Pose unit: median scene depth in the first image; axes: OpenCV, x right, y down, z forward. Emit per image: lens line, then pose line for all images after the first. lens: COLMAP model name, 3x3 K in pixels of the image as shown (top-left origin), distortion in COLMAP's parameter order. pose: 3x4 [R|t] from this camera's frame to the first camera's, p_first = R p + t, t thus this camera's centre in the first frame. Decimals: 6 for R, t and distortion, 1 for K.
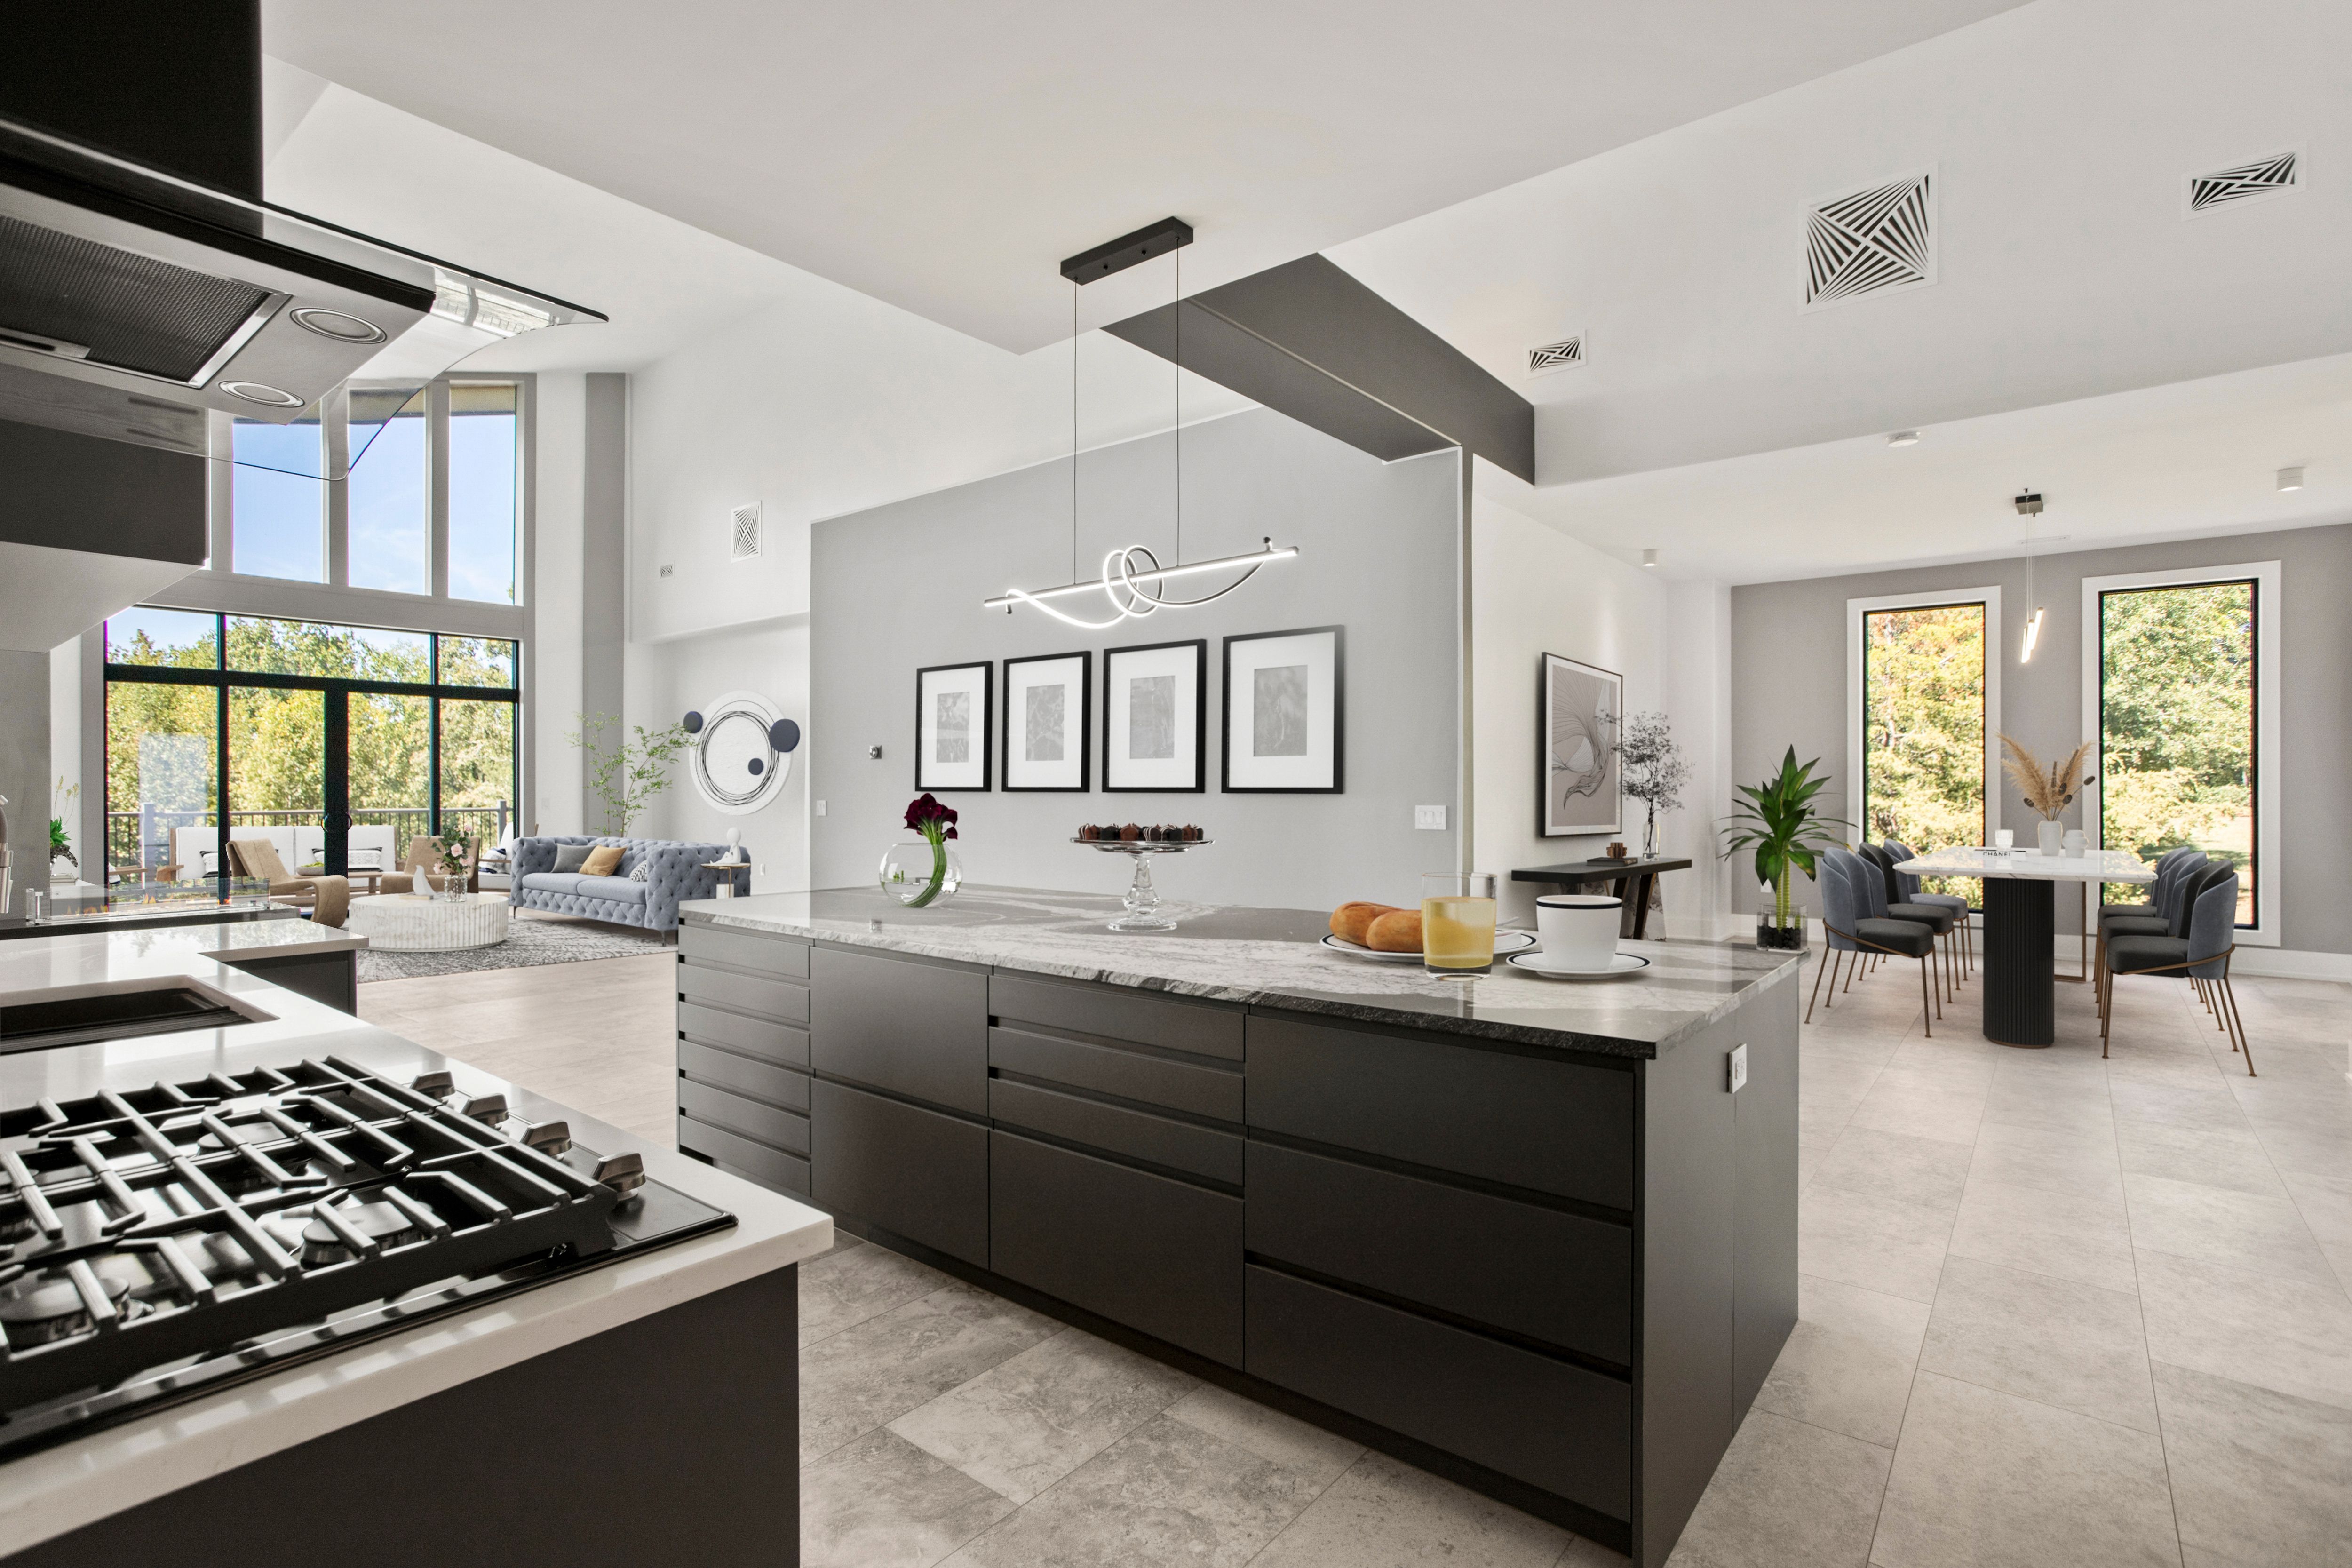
lens RADIAL K [[1149.3, 0, 1130.4], [0, 1149.3, 790.2], [0, 0, 1]] dist [-0.019397, 0.000468]
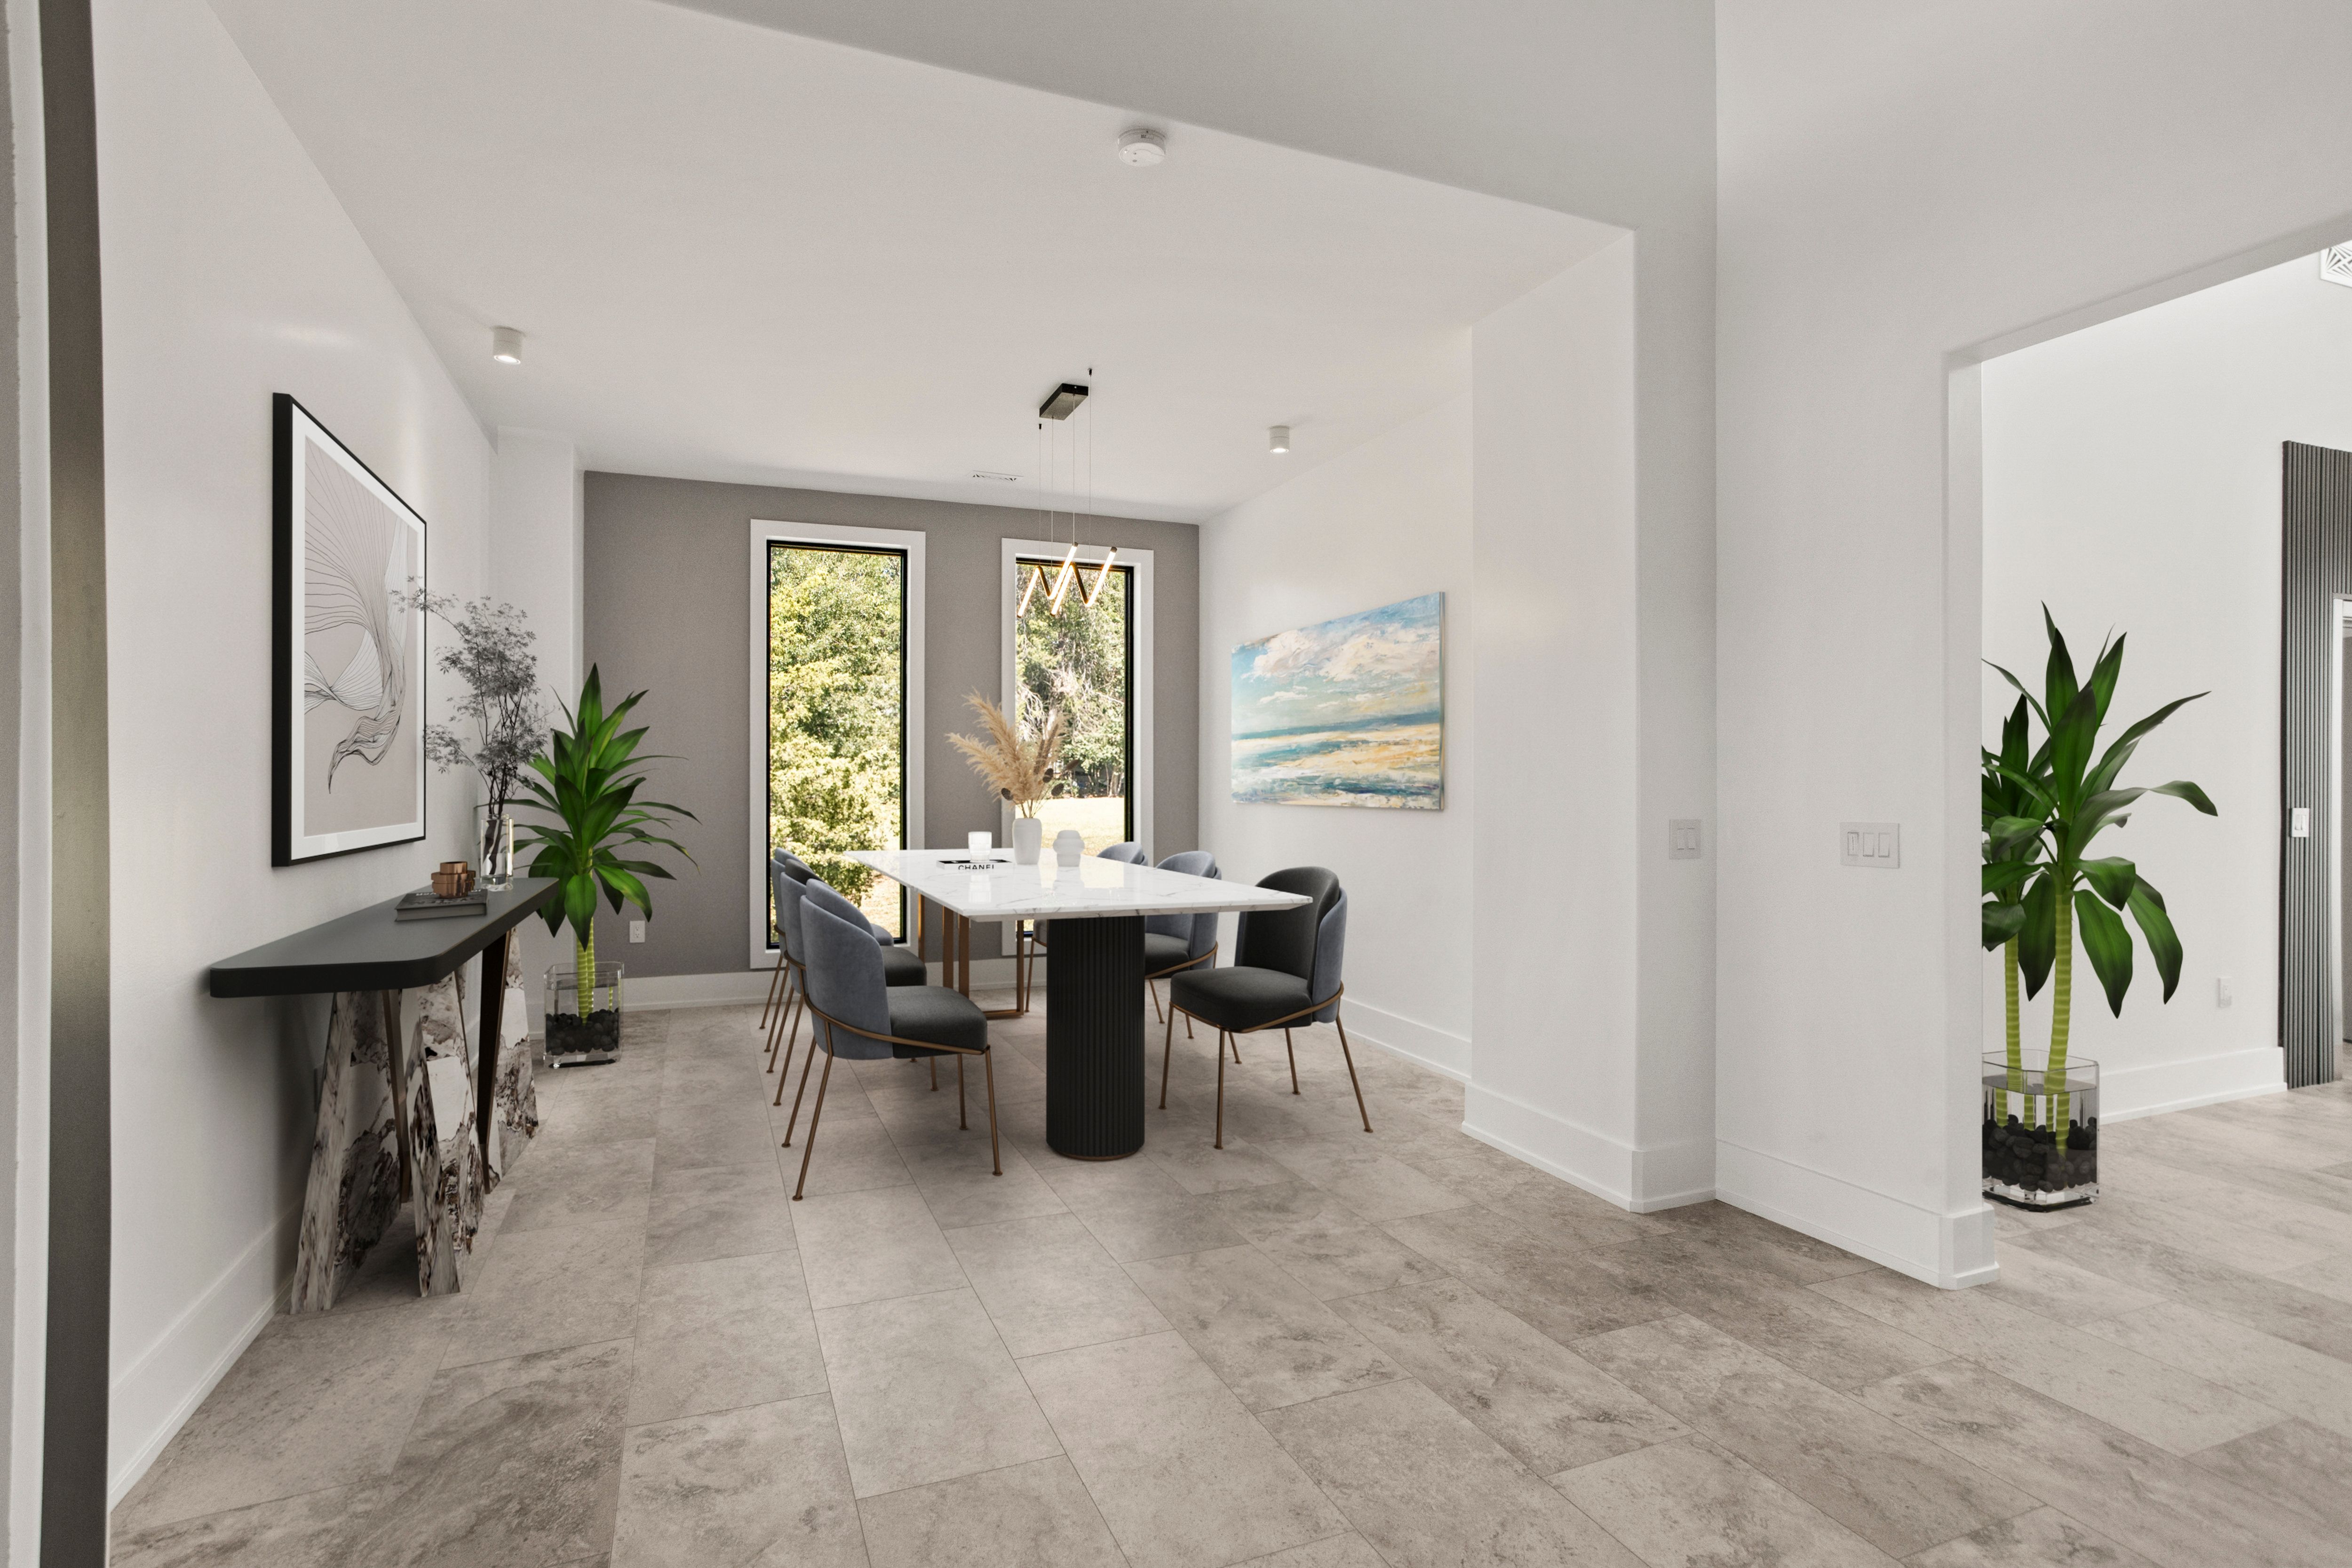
lens RADIAL K [[1149.3, 0, 1130.4], [0, 1149.3, 790.2], [0, 0, 1]] dist [-0.019397, 0.000468]
pose [[0.482555, -0.000062, 0.875865, 0.137558], [-0.004373, 0.999987, 0.002480, -0.000724], [-0.875855, -0.005027, 0.482549, 0.514946]]
